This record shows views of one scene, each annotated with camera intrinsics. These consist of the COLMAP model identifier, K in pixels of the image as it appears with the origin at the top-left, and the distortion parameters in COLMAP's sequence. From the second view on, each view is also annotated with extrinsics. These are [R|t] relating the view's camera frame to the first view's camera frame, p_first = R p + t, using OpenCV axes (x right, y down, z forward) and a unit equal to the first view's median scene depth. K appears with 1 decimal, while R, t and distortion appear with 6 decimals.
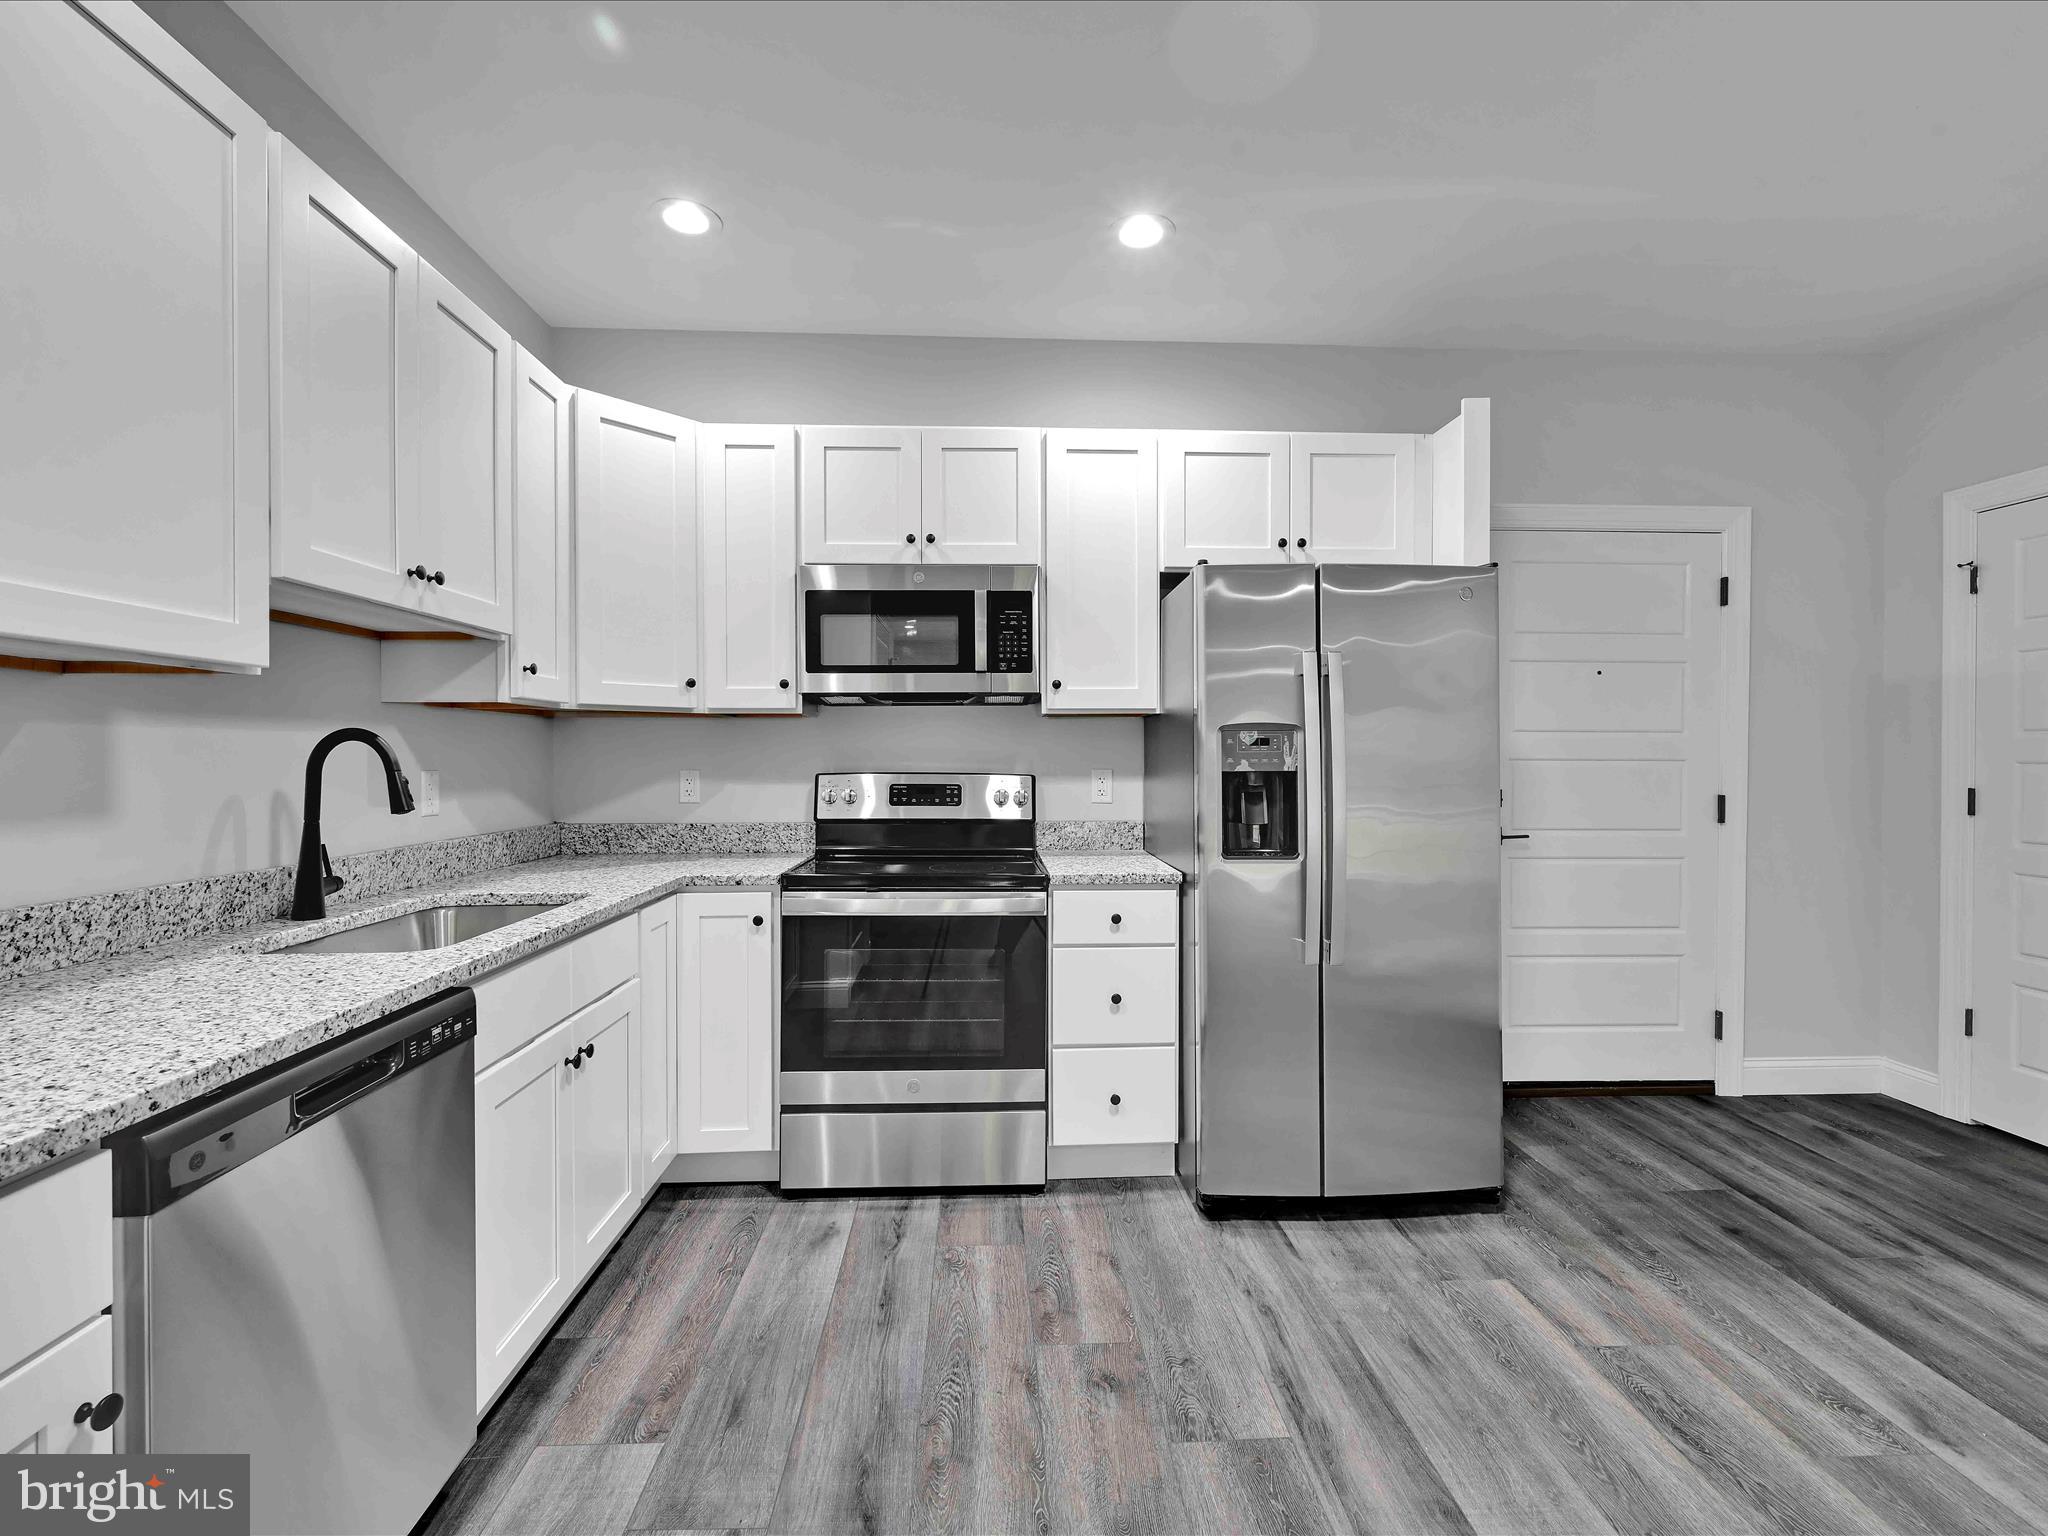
lens RADIAL K [[921.4, 0, 1022.2], [0, 921.4, 766.9], [0, 0, 1]] dist [-0.002870, 0.000975]
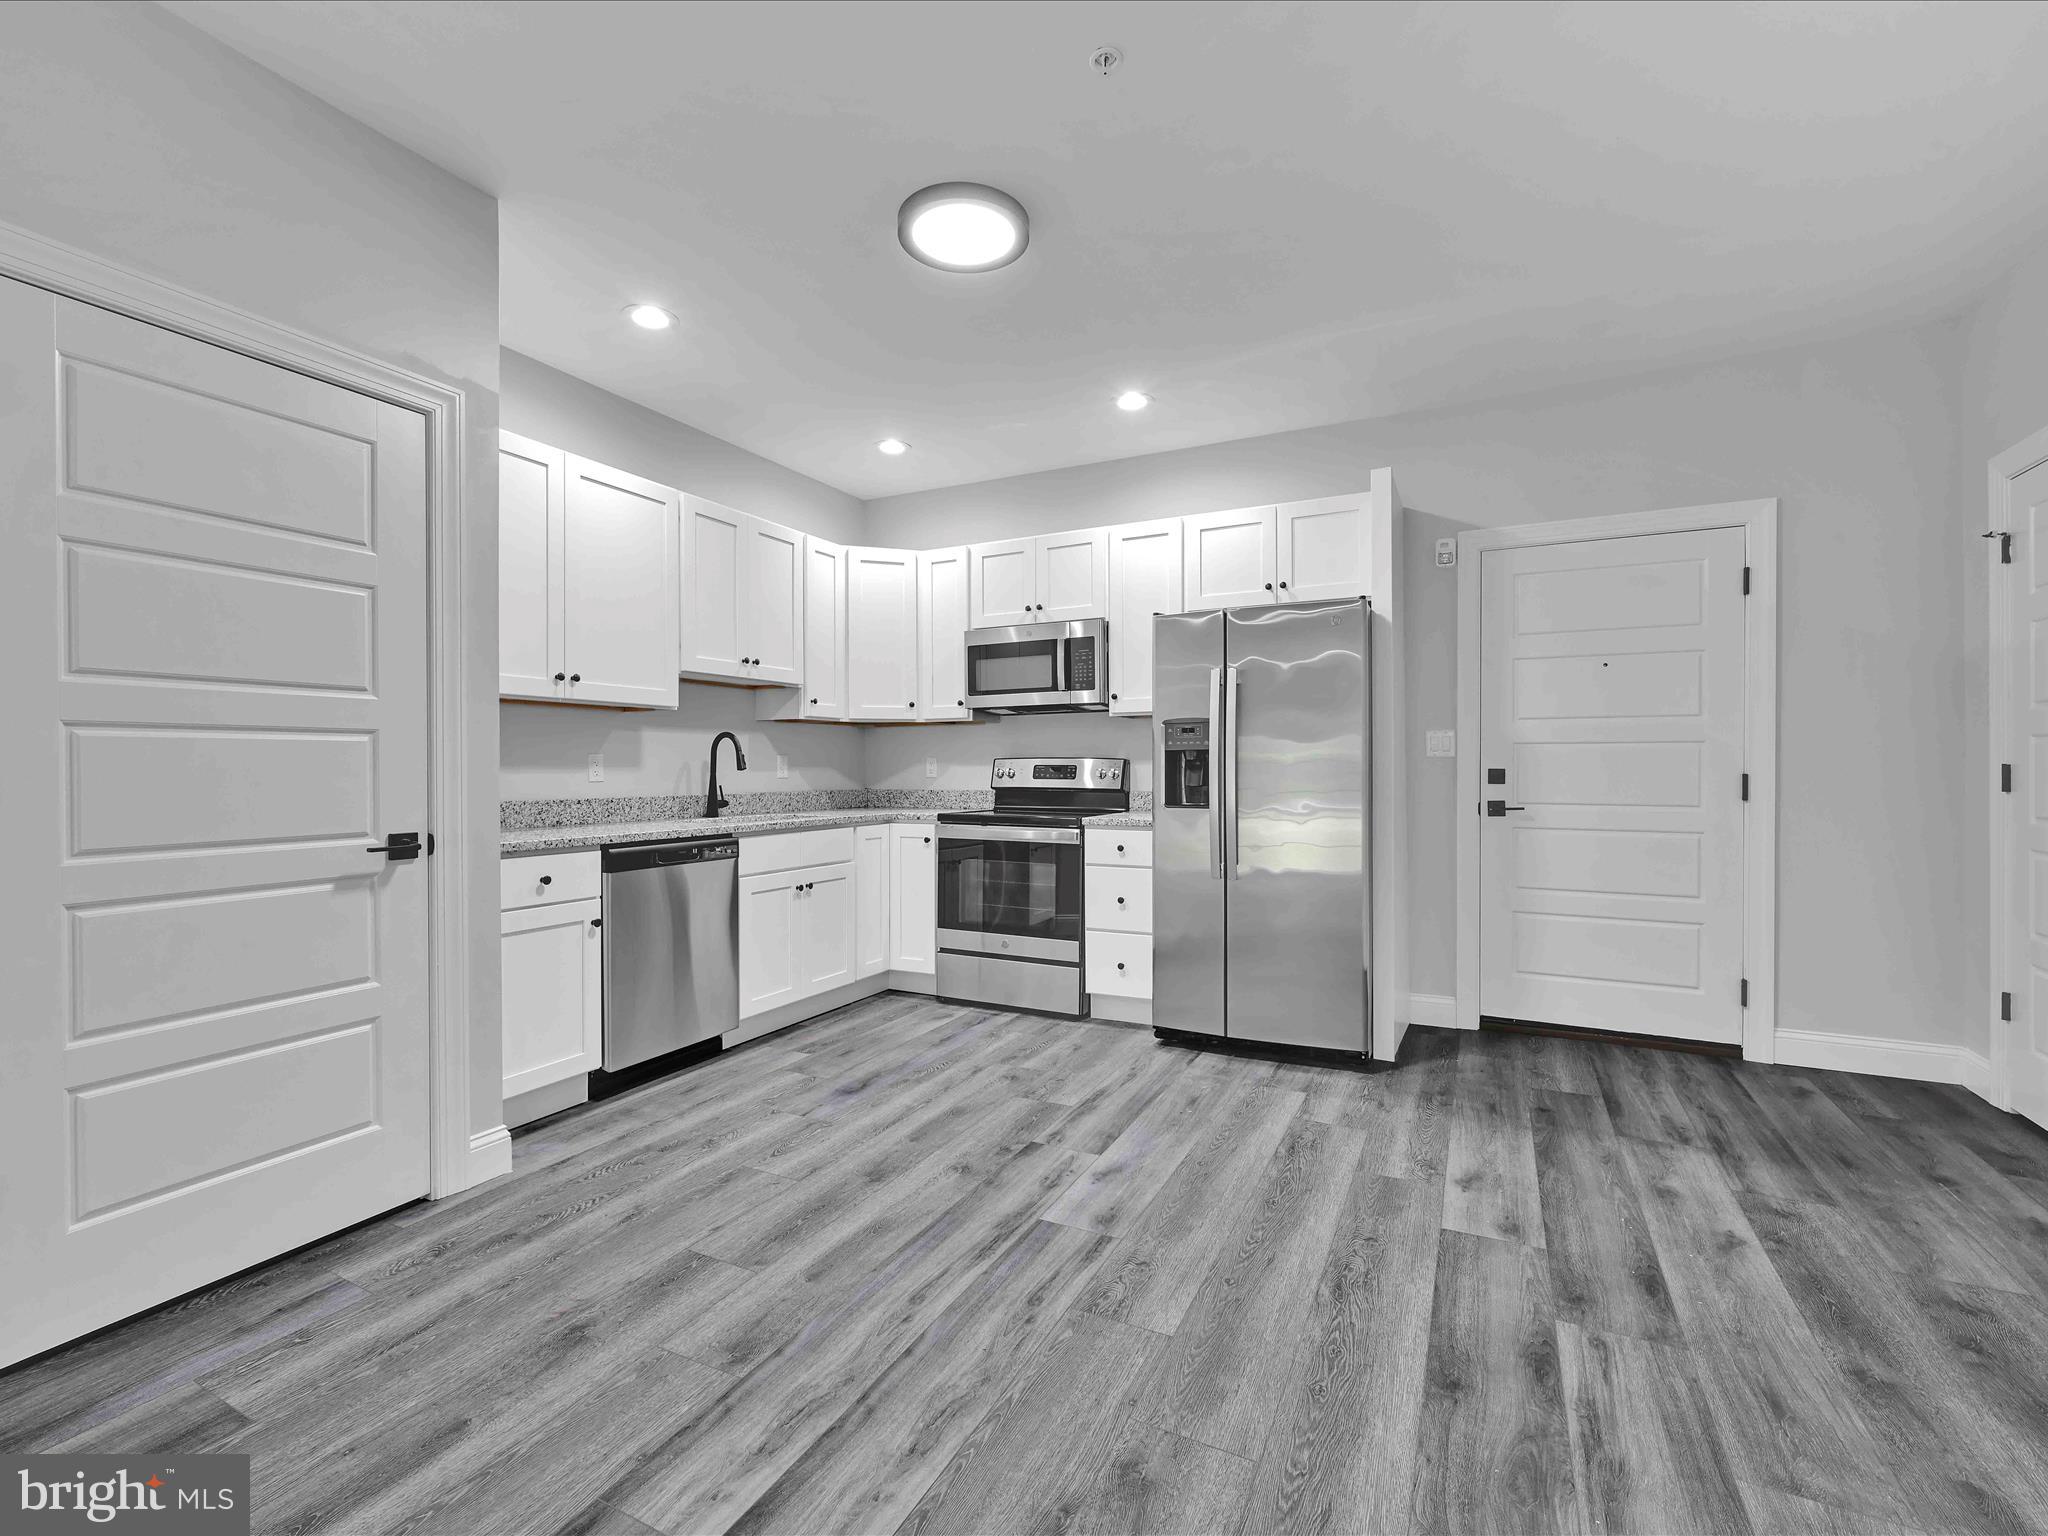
lens RADIAL K [[921.4, 0, 1017.9], [0, 921.4, 771.0], [0, 0, 1]] dist [-0.002870, 0.000975]
pose [[0.867599, -0.001139, -0.497264, 0.723256], [-0.002587, 0.999974, -0.006804, 0.047642], [0.497259, 0.007189, 0.867573, -0.424124]]
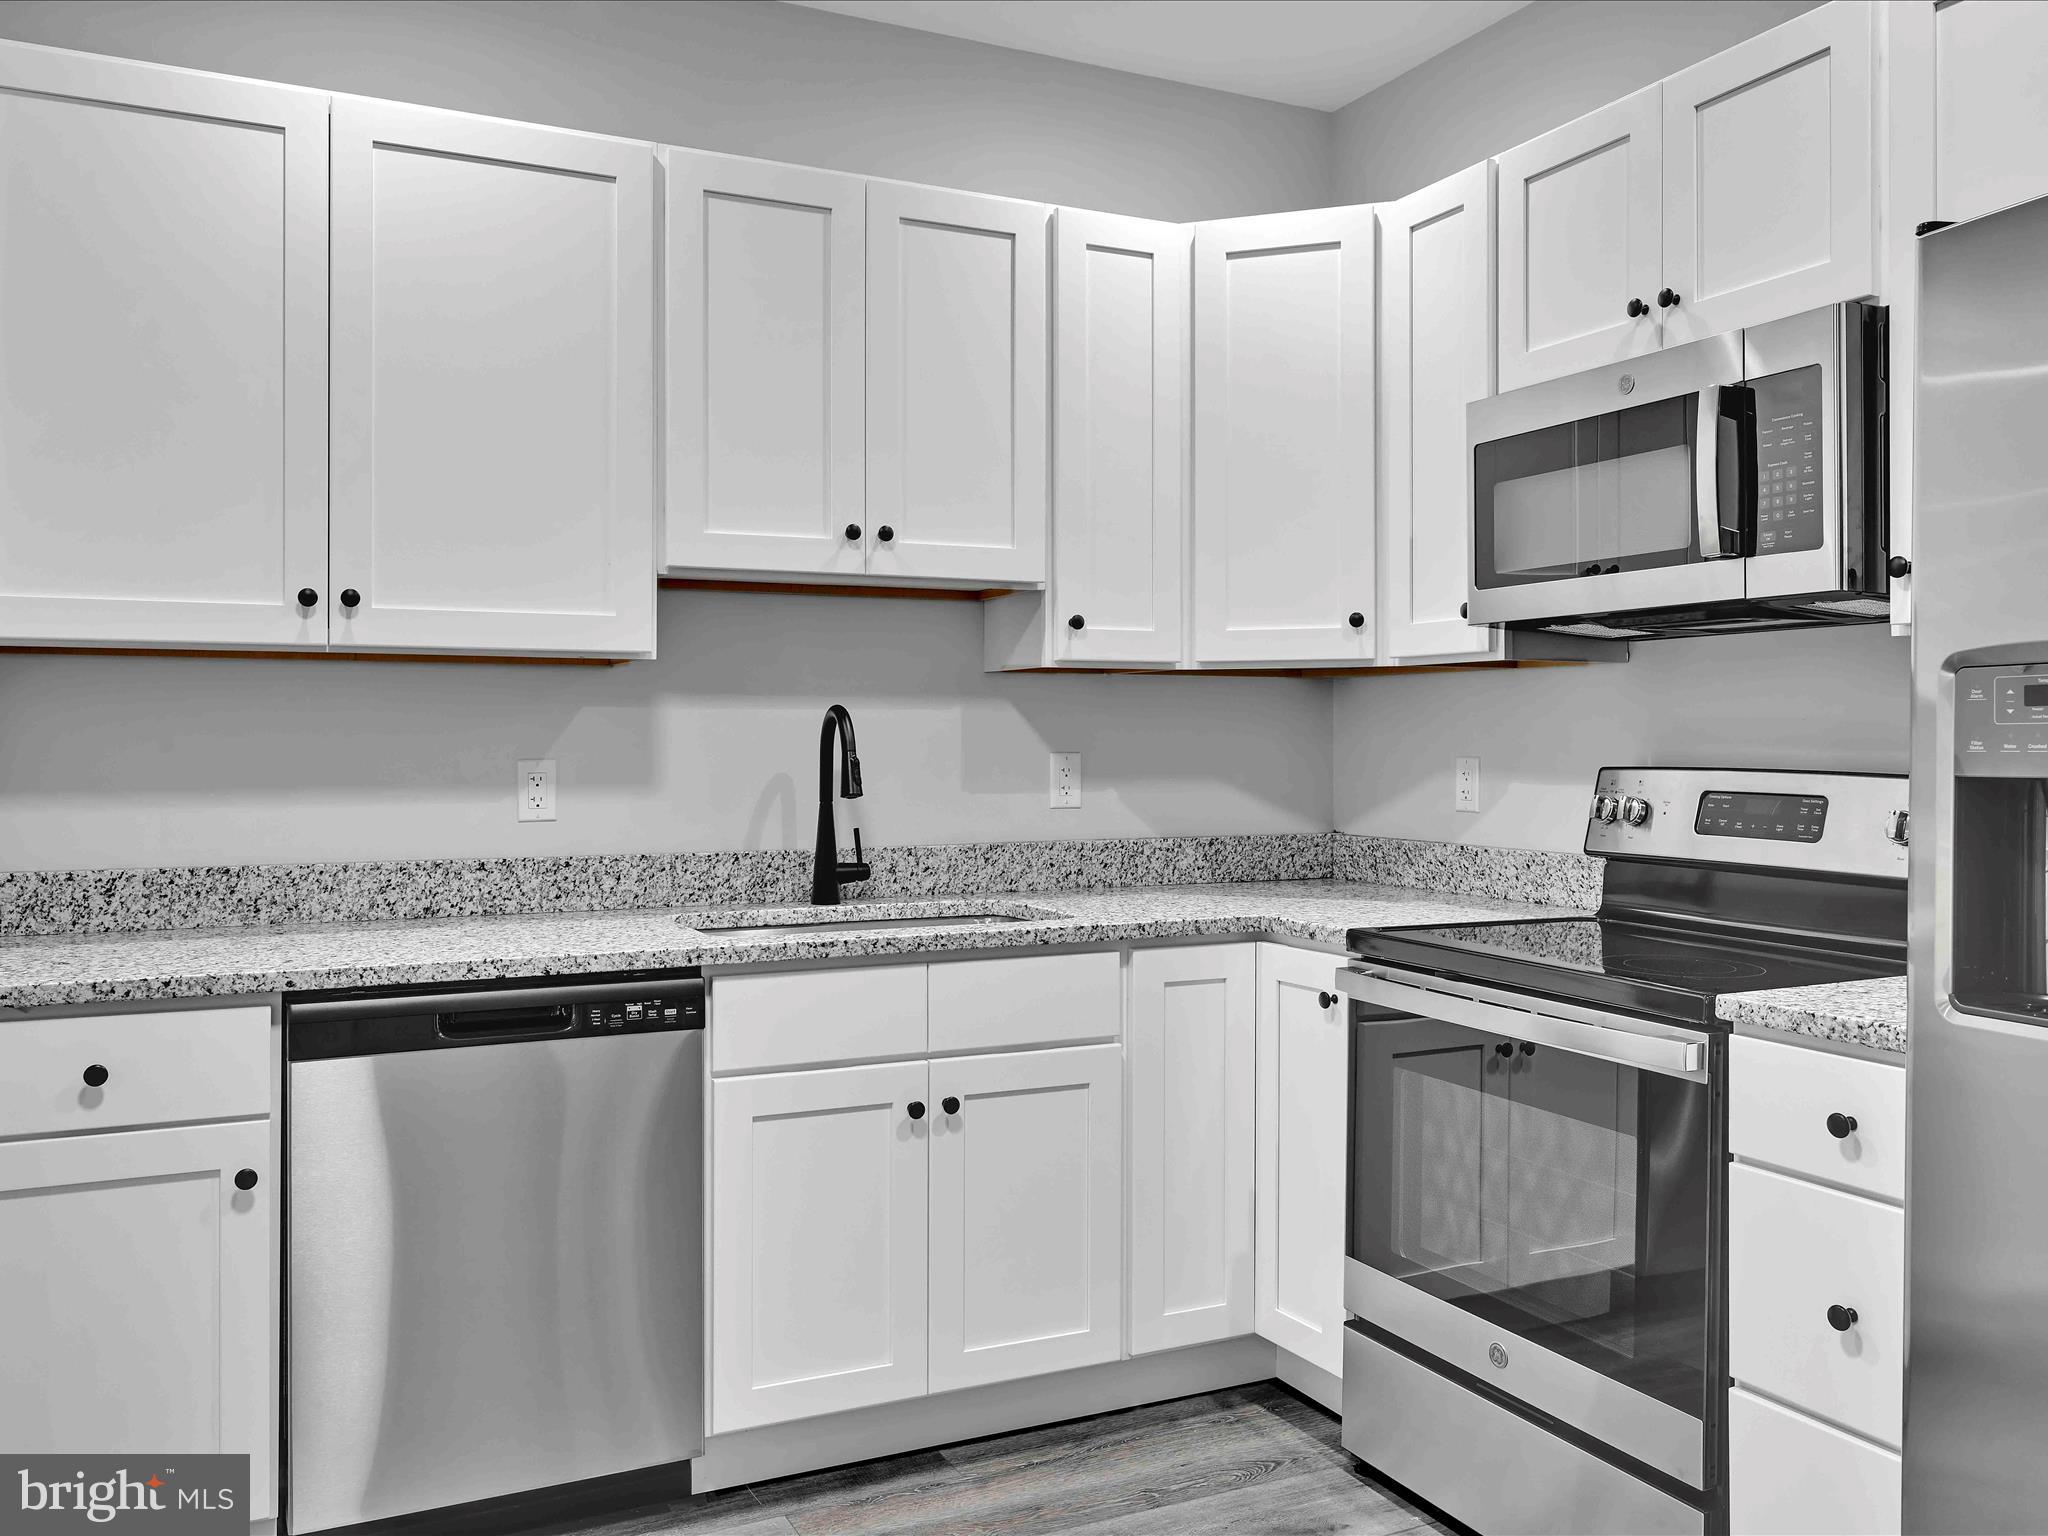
lens RADIAL K [[1641.9, 0, 1014.7], [0, 1641.9, 740.9], [0, 0, 1]] dist [-0.002114, -0.000196]
pose [[0.394889, 0.003555, -0.918722, 0.640922], [-0.010947, 0.999940, -0.000836, -0.004538], [0.918664, 0.010387, 0.394904, 0.365048]]
